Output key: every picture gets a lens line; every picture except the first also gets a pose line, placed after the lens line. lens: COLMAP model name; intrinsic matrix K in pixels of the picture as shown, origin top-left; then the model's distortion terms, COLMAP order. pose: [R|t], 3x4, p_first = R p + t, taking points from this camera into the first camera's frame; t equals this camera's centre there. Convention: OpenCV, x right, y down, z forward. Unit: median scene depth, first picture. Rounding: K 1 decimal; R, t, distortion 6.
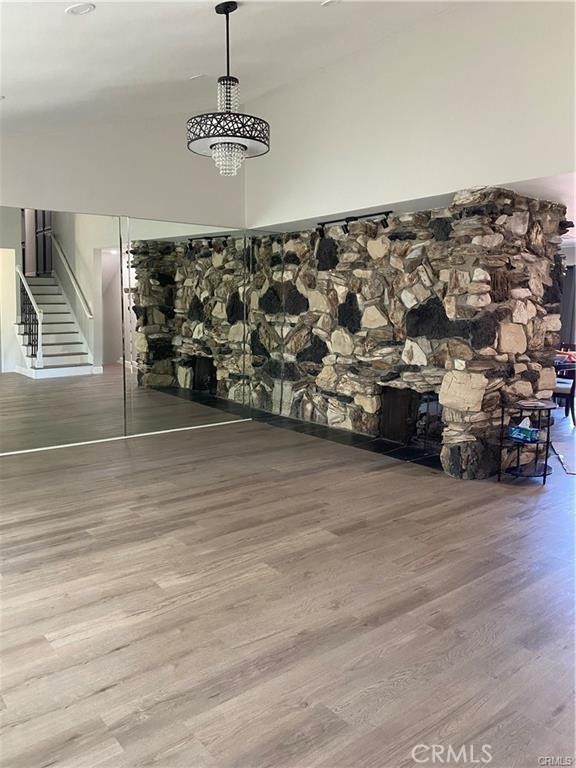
lens RADIAL K [[584.2, 0, 287.3], [0, 584.2, 382.9], [0, 0, 1]] dist [0.003364, -0.001620]
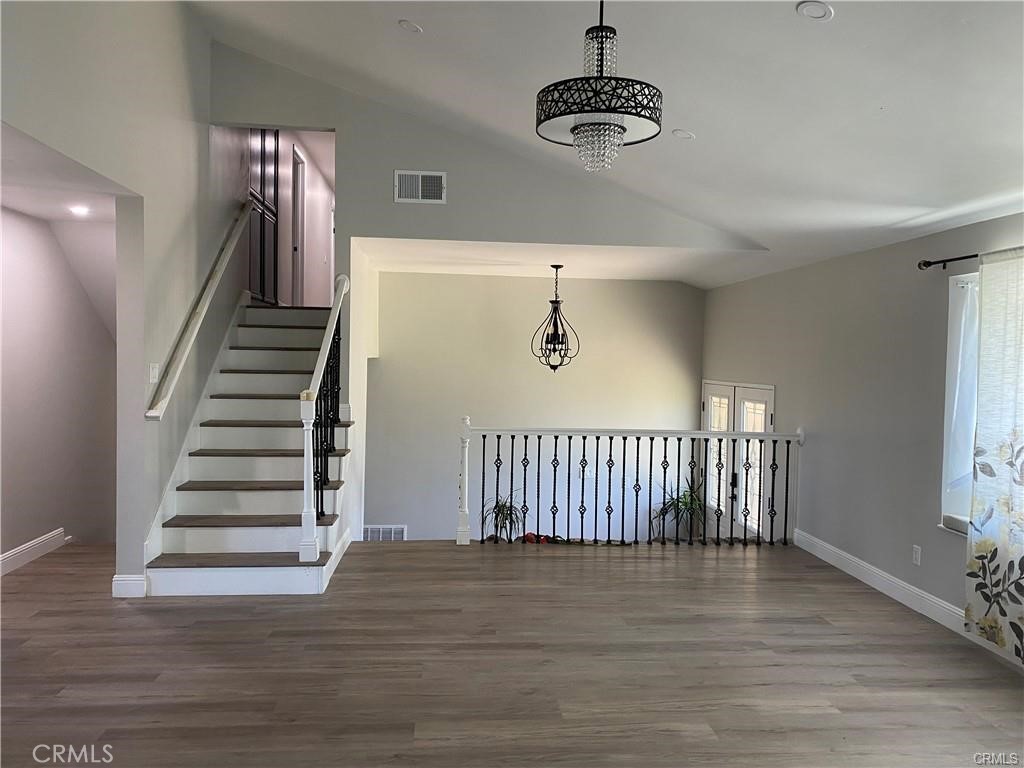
lens RADIAL K [[778.9, 0, 511.5], [0, 778.9, 384.5], [0, 0, 1]] dist [0.003364, -0.001620]
pose [[-0.829899, -0.044589, 0.556129, -0.586952], [0.045965, 0.987948, 0.147804, -0.286599], [-0.556017, 0.148225, -0.817847, 2.038527]]
